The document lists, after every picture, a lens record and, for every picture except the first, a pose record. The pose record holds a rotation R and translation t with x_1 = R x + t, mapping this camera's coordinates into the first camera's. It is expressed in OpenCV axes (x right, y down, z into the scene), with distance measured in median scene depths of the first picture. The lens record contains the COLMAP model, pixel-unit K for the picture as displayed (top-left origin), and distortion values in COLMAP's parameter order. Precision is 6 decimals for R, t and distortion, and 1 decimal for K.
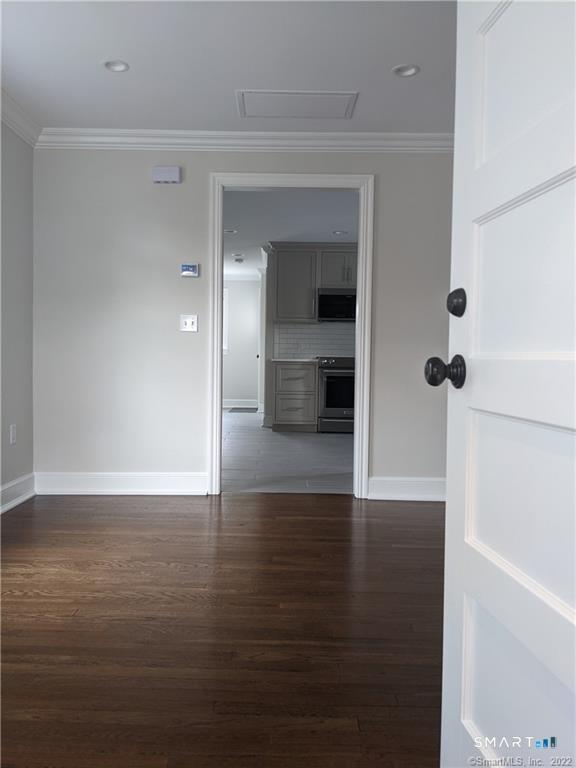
lens RADIAL K [[612.3, 0, 278.8], [0, 612.3, 368.9], [0, 0, 1]] dist [0.066306, -0.113219]
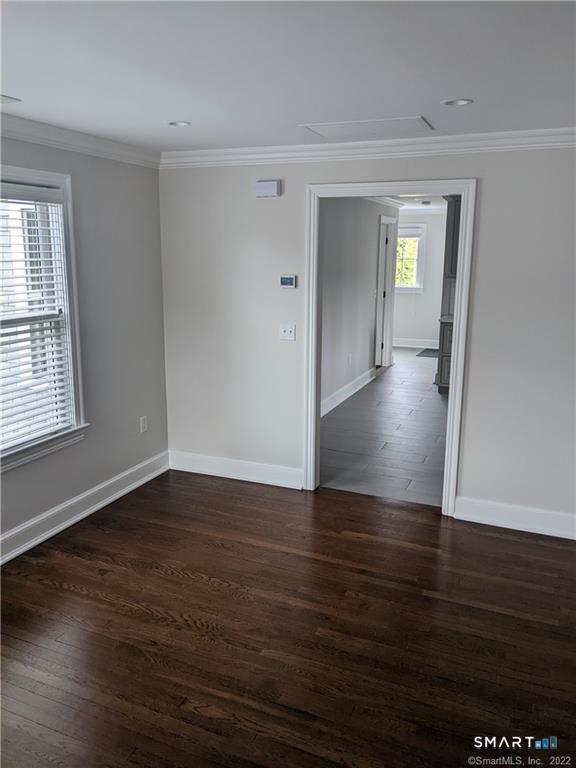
lens RADIAL K [[612.3, 0, 278.8], [0, 612.3, 368.9], [0, 0, 1]] dist [0.066306, -0.113219]
pose [[0.921124, 0.065648, -0.383693, 0.251795], [-0.001937, 0.986438, 0.164125, -0.187064], [0.389264, -0.150437, 0.908759, 0.025459]]
